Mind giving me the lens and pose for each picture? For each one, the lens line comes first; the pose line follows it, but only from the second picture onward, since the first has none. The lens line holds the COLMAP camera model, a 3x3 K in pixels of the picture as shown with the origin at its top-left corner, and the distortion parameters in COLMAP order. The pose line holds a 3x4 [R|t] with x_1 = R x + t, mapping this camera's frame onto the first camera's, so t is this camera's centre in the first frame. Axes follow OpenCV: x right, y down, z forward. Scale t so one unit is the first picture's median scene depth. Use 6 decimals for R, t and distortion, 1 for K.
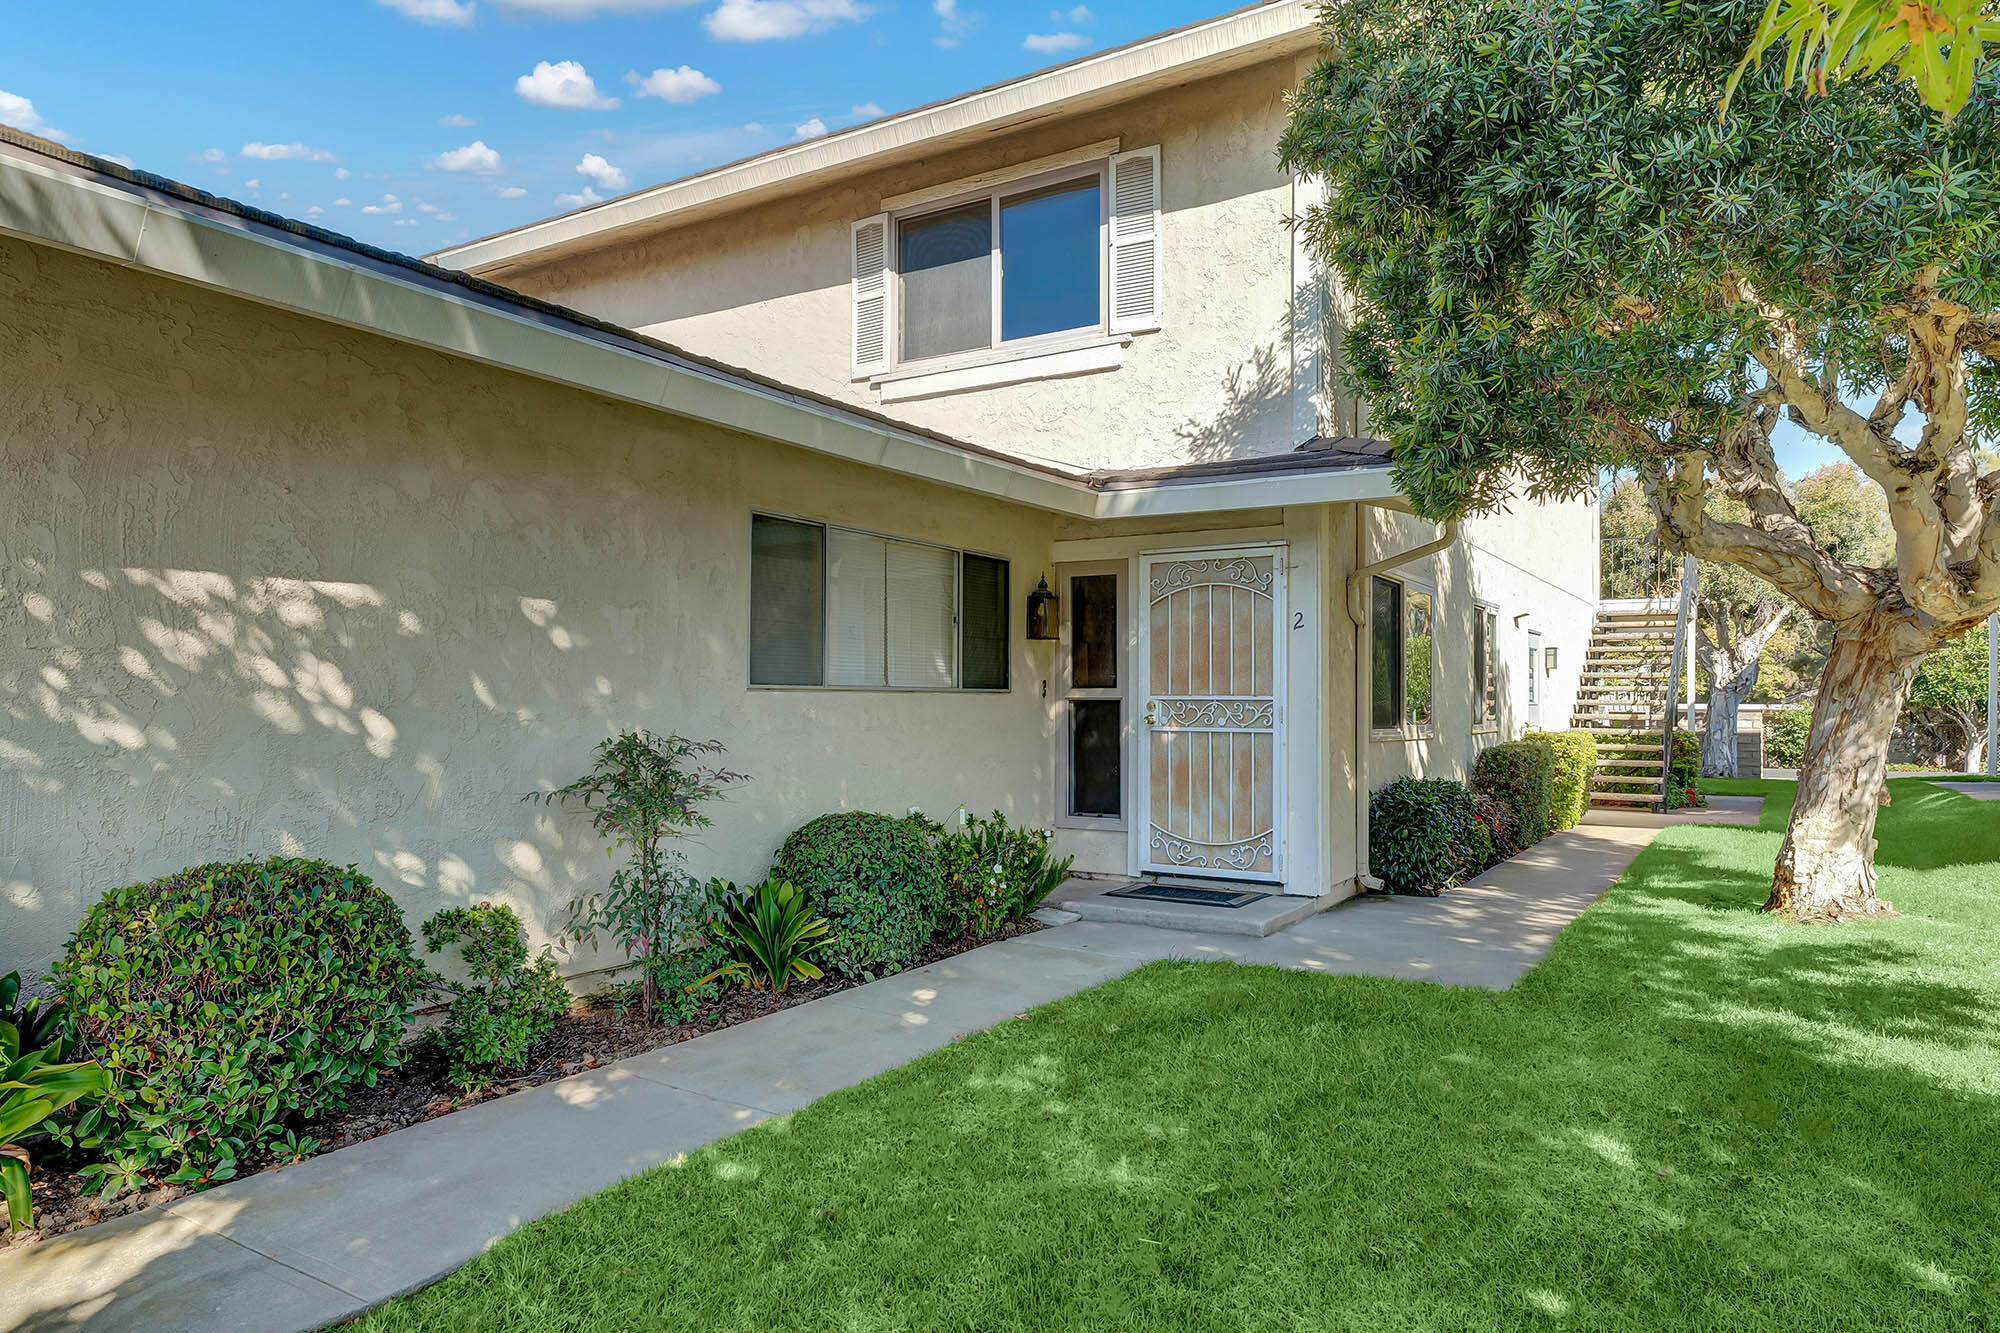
lens RADIAL K [[1252.6, 0, 1000.3], [0, 1252.6, 685.8], [0, 0, 1]] dist [-0.025634, -0.001403]
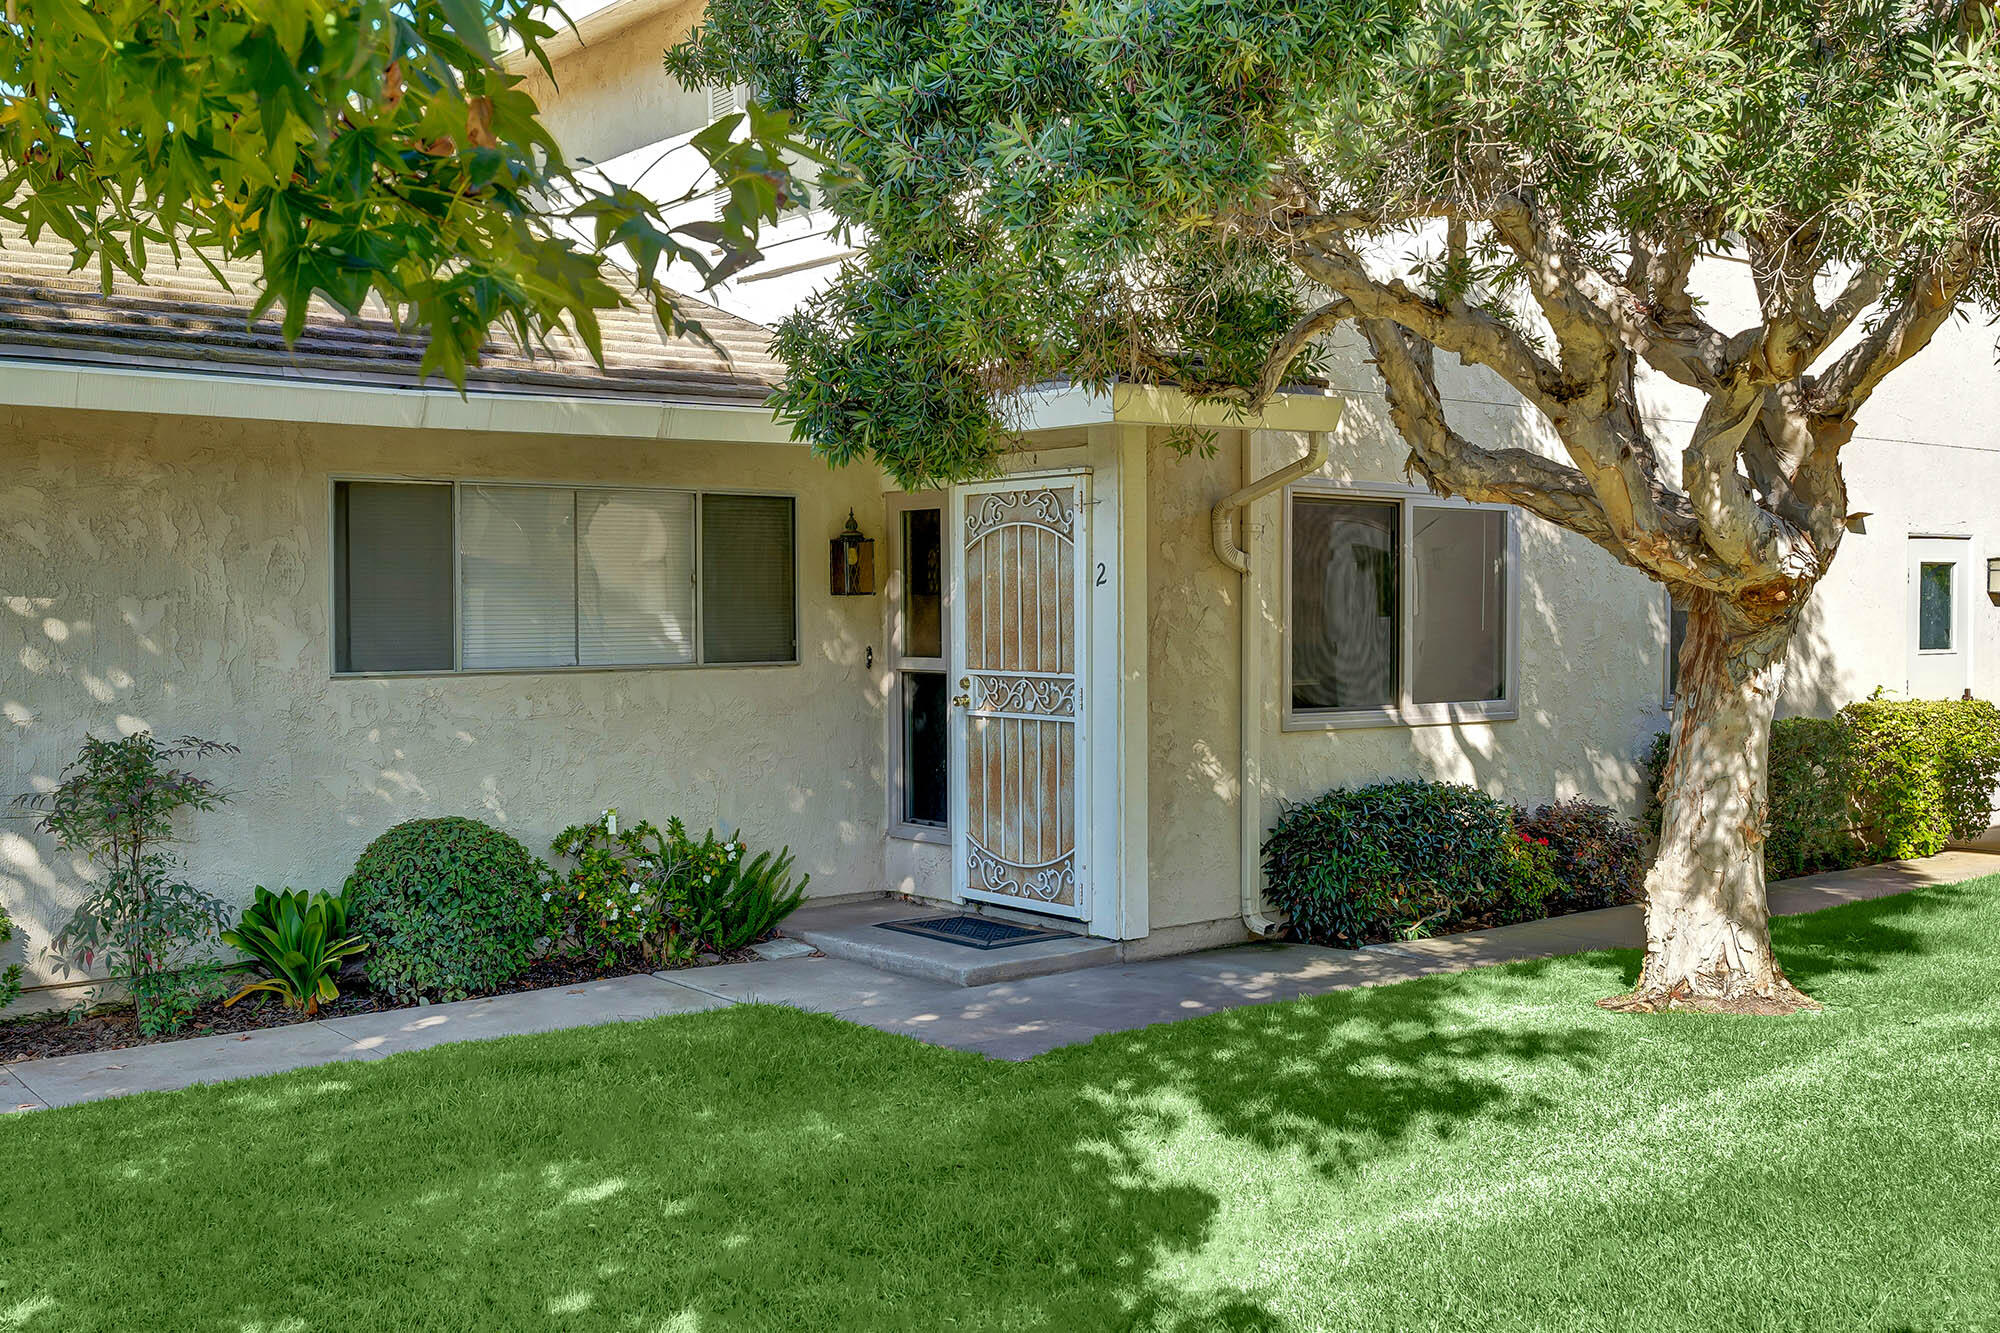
lens RADIAL K [[2048.0, 0, 1000.4], [0, 2048.0, 658.4], [0, 0, 1]] dist [-0.019229, 0.000000]
pose [[0.948973, 0.000415, -0.315358, 0.614558], [0.011942, 0.999235, 0.037250, -0.051877], [0.315132, -0.039115, 0.948241, -0.202671]]
